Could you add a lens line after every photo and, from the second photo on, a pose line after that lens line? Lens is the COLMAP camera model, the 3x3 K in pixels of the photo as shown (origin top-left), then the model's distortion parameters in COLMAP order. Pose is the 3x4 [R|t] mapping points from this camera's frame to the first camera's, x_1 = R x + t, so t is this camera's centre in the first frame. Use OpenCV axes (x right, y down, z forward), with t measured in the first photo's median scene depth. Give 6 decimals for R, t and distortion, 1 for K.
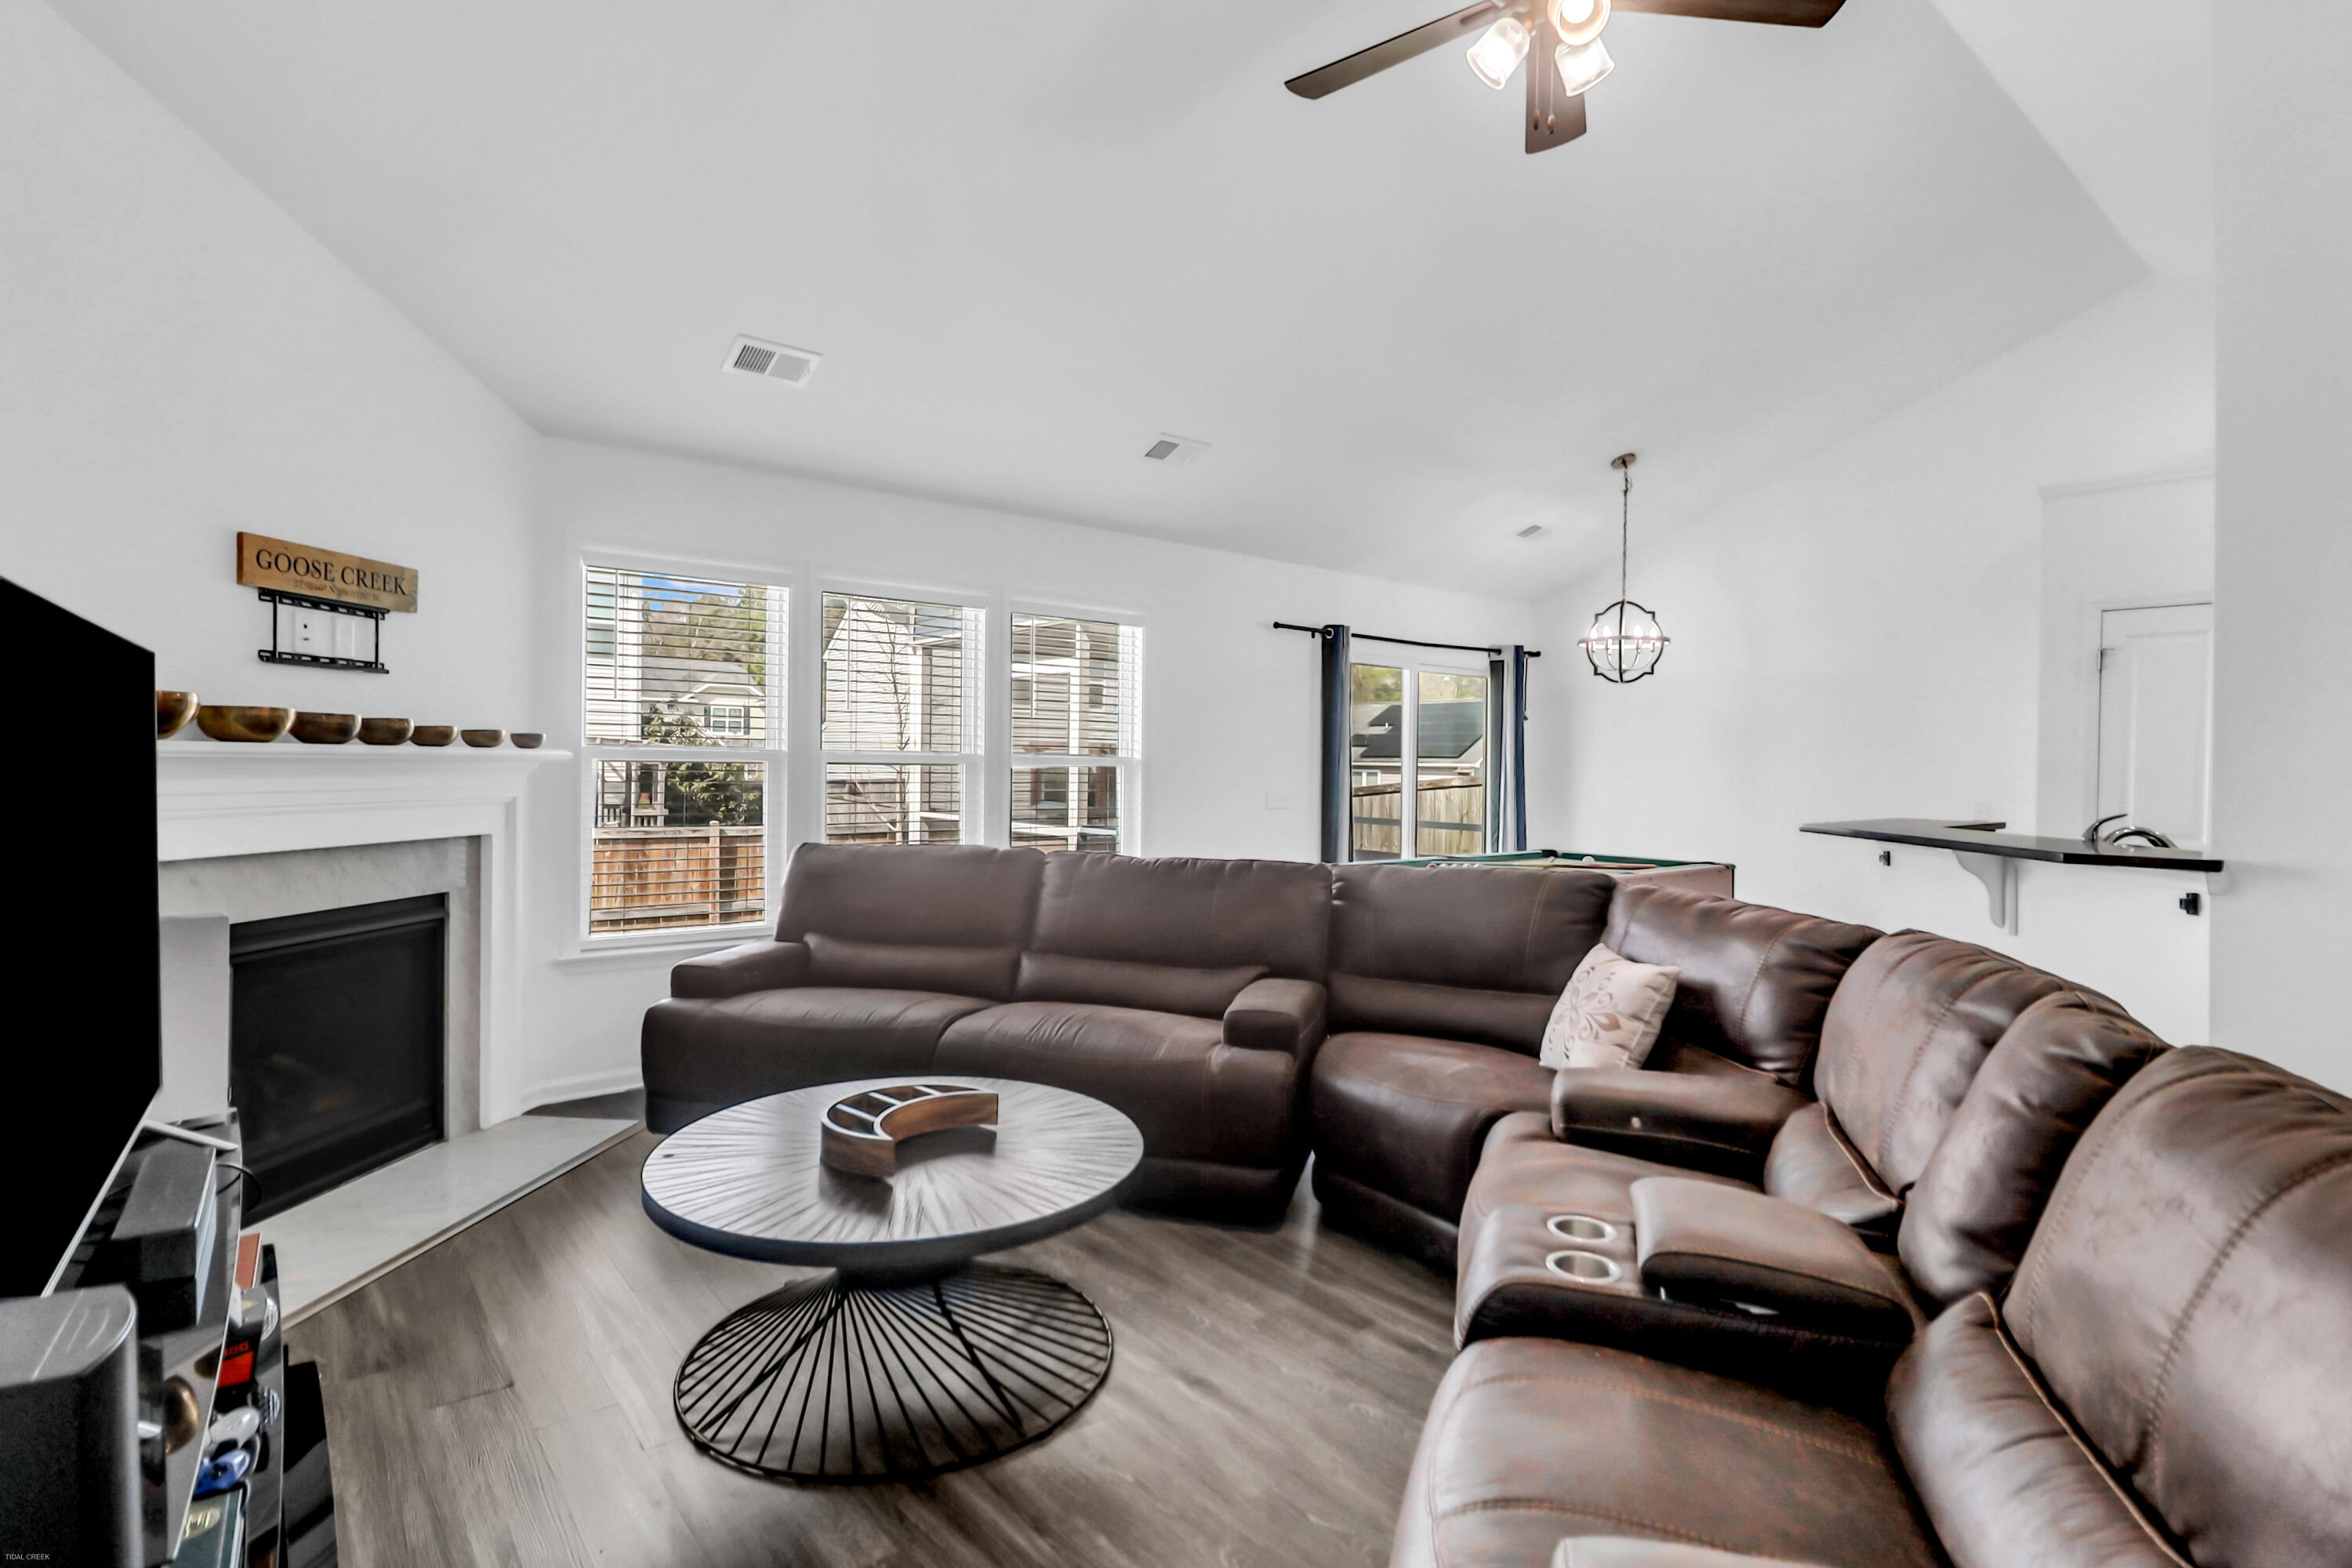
lens RADIAL K [[1143.3, 0, 1176.0], [0, 1143.3, 784.0], [0, 0, 1]] dist [-0.001786, -0.010217]
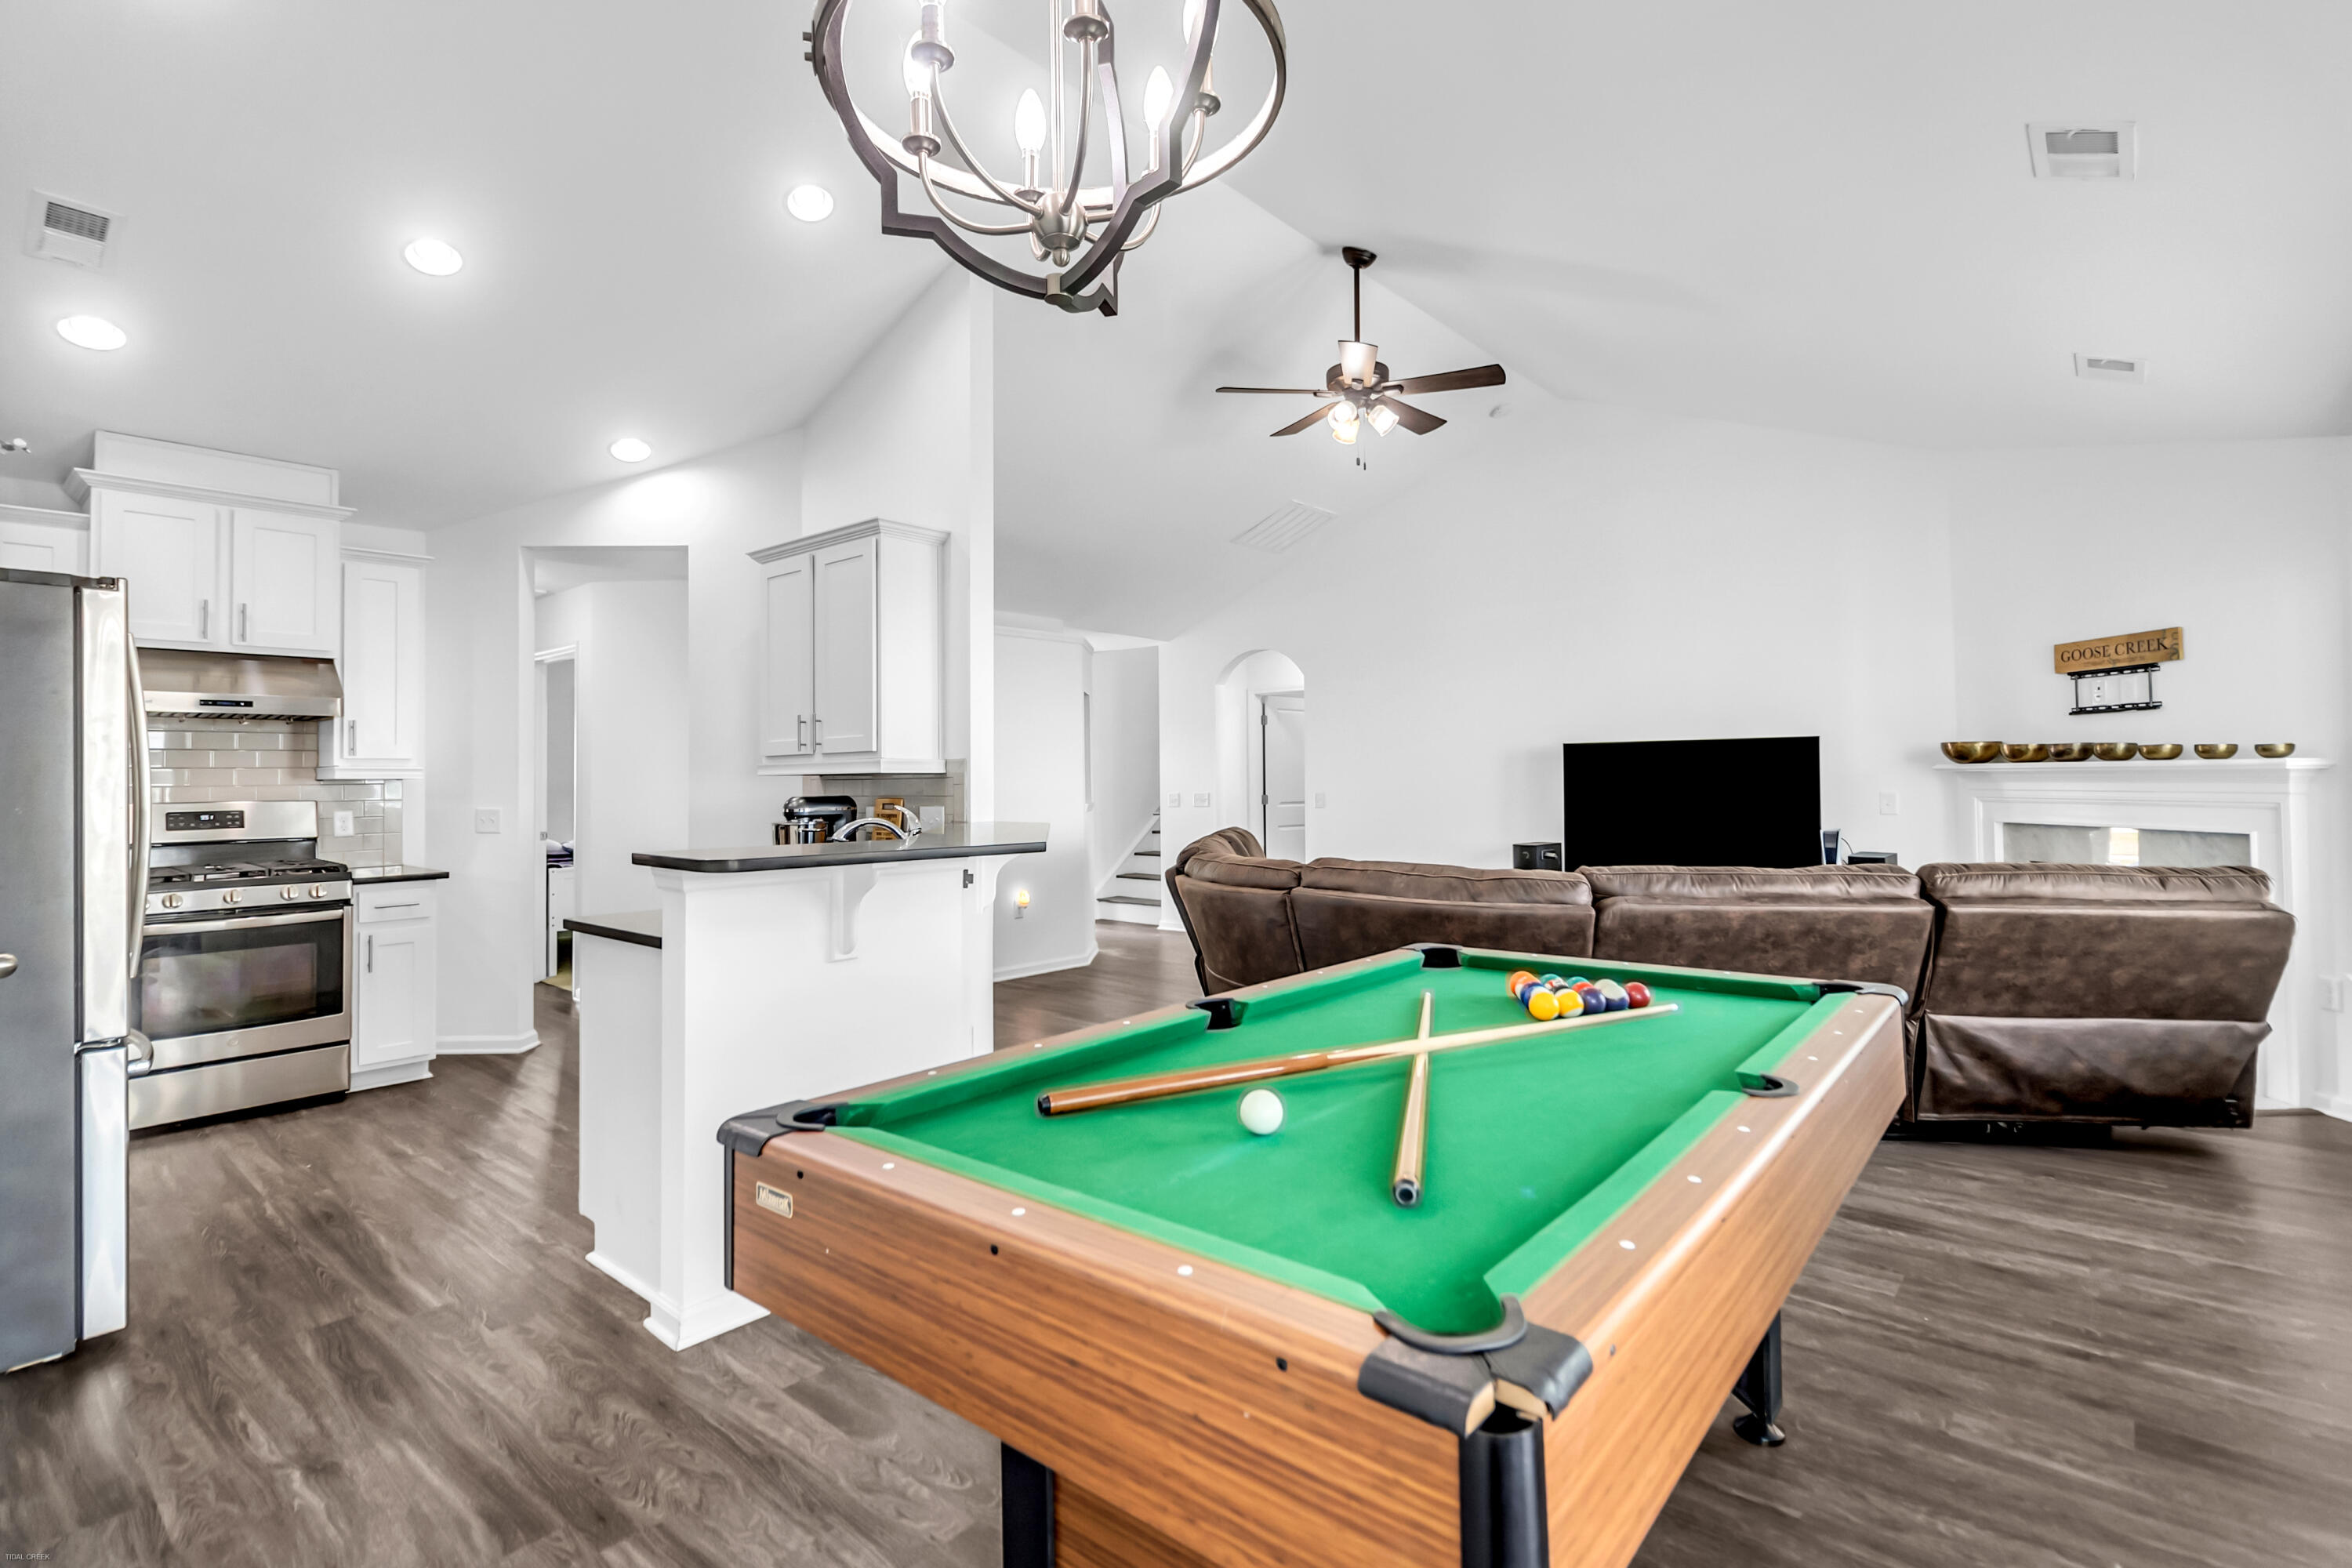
lens RADIAL K [[1104.8, 0, 1176.5], [0, 1104.8, 754.0], [0, 0, 1]] dist [0.001724, 0.000427]
pose [[-0.984957, -0.008886, -0.172574, 0.714091], [-0.007649, 0.999940, -0.007831, -0.021107], [0.172633, -0.006393, -0.984966, 2.090776]]
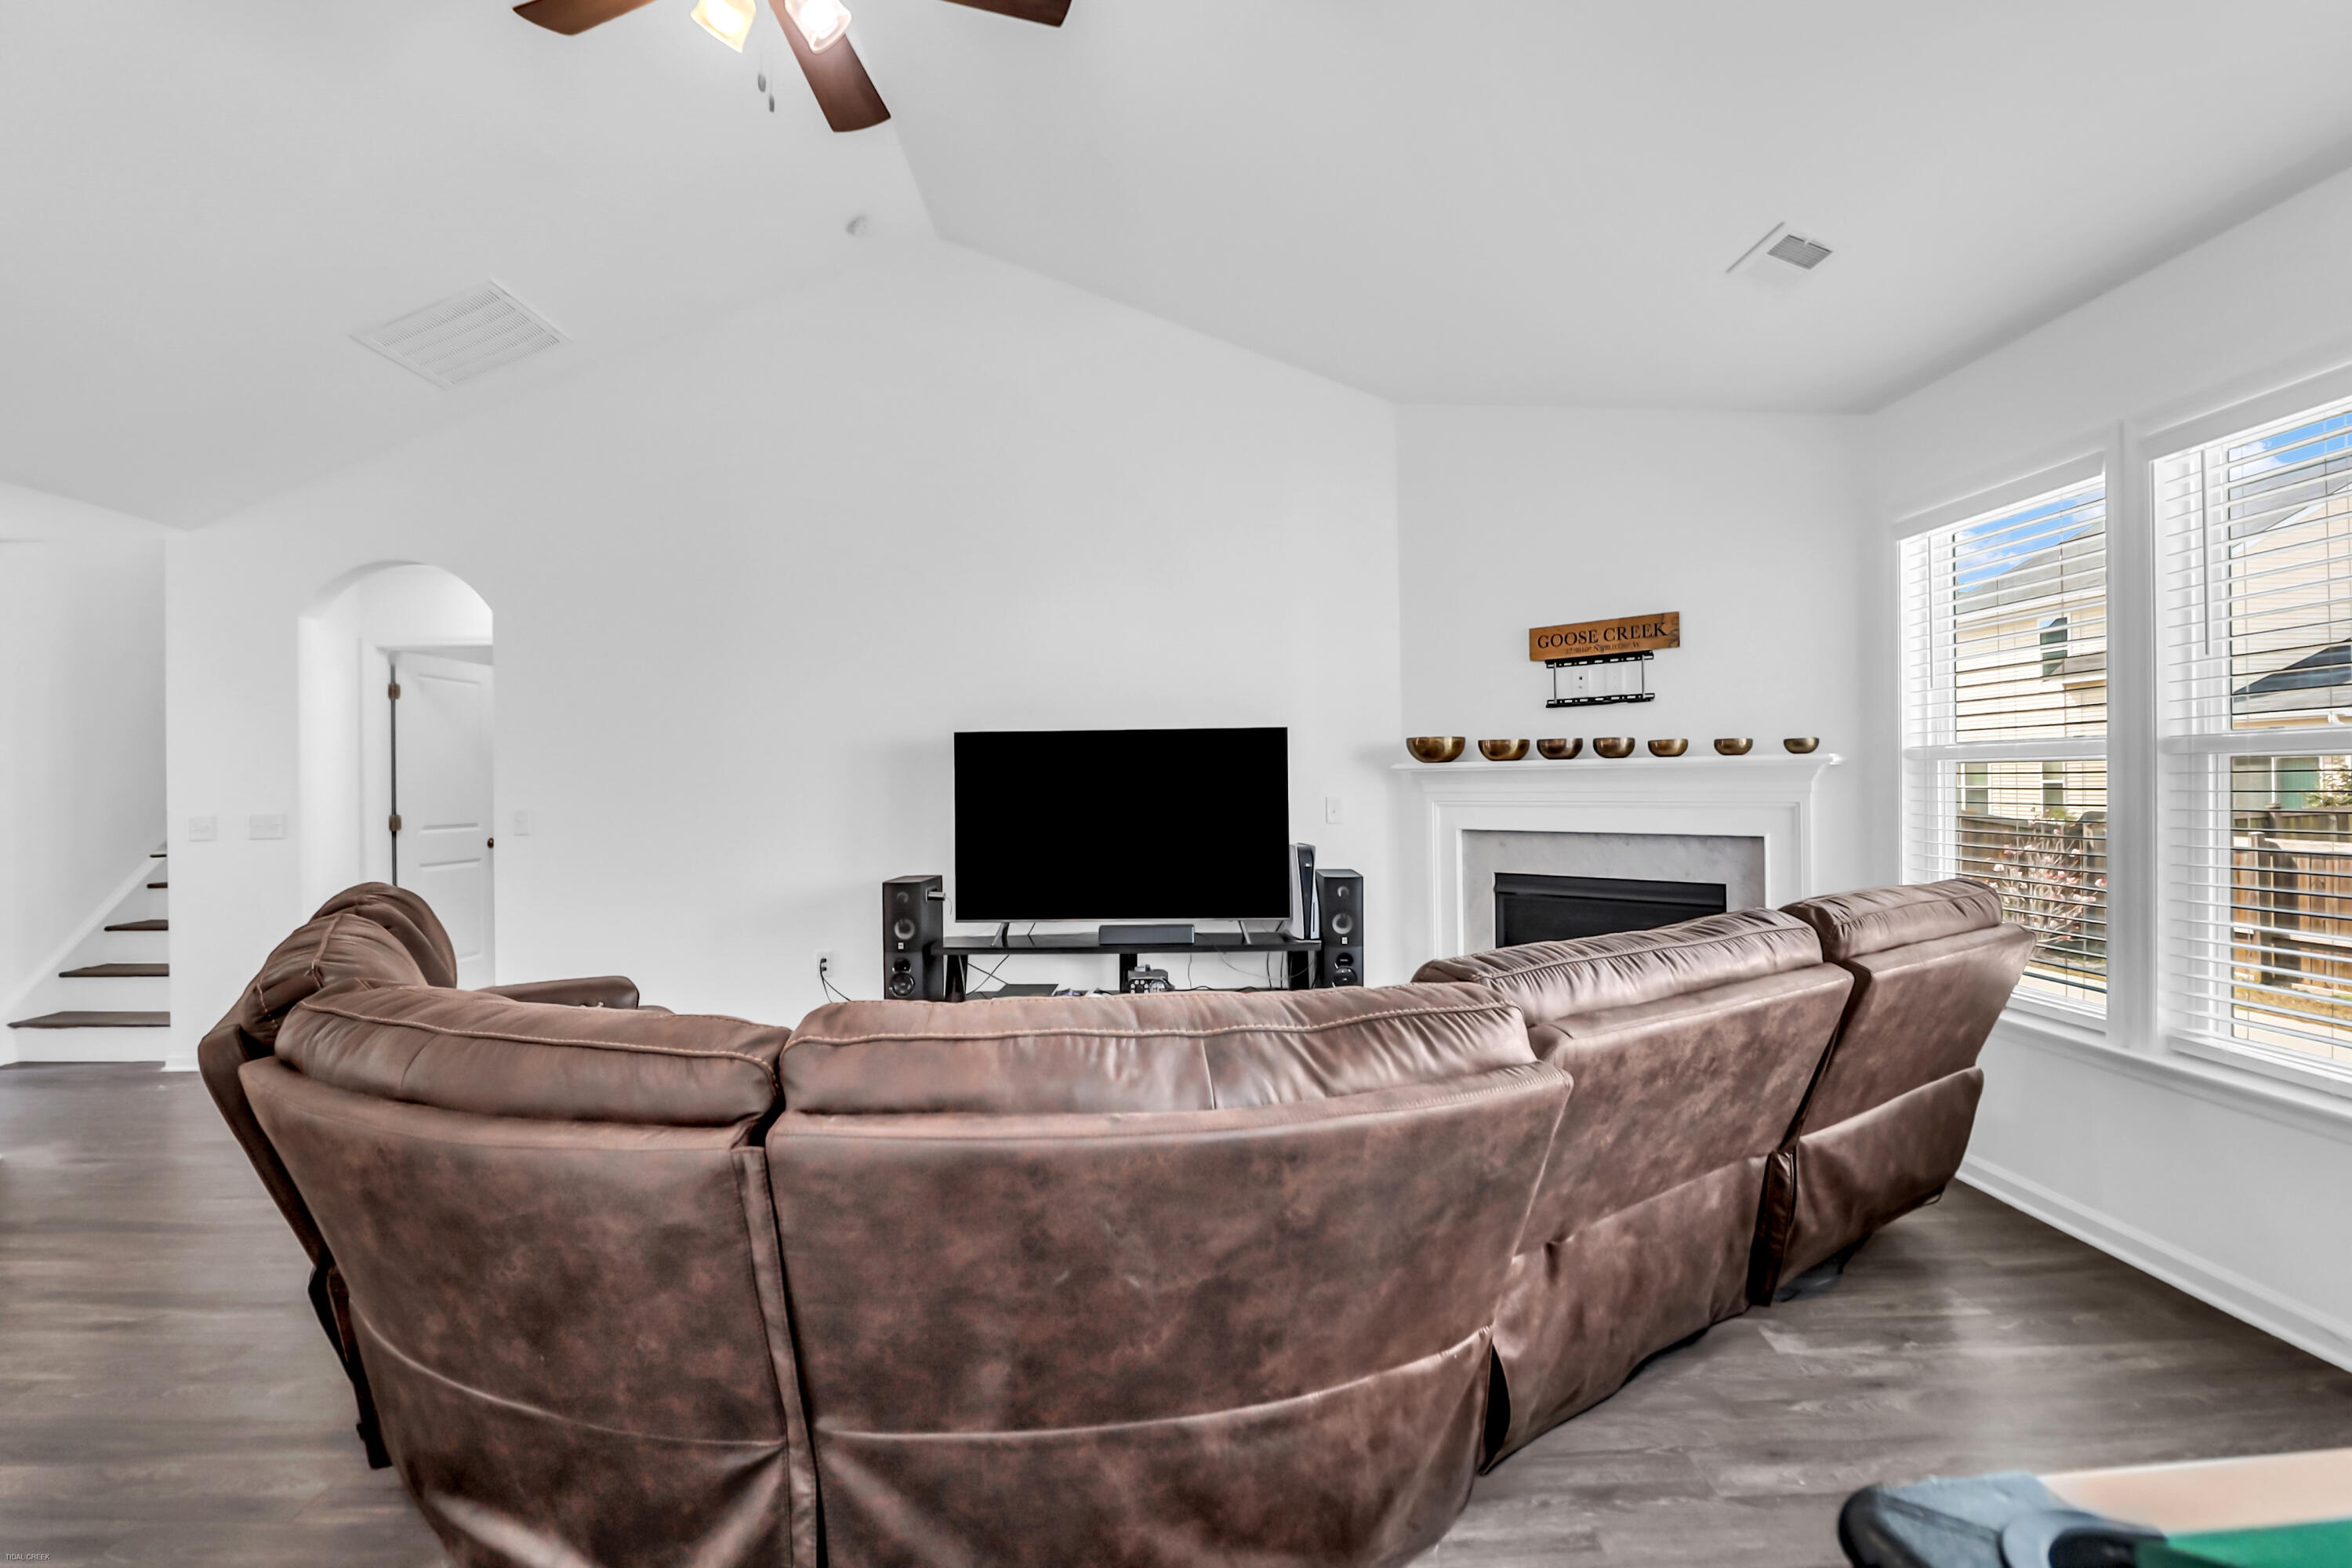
lens RADIAL K [[1099.9, 0, 1166.4], [0, 1099.9, 777.0], [0, 0, 1]] dist [-0.000441, -0.011892]
pose [[-0.619258, -0.009744, -0.785127, 0.594758], [-0.008647, 0.999947, -0.005591, -0.000317], [0.785140, 0.003327, -0.619309, 1.310572]]
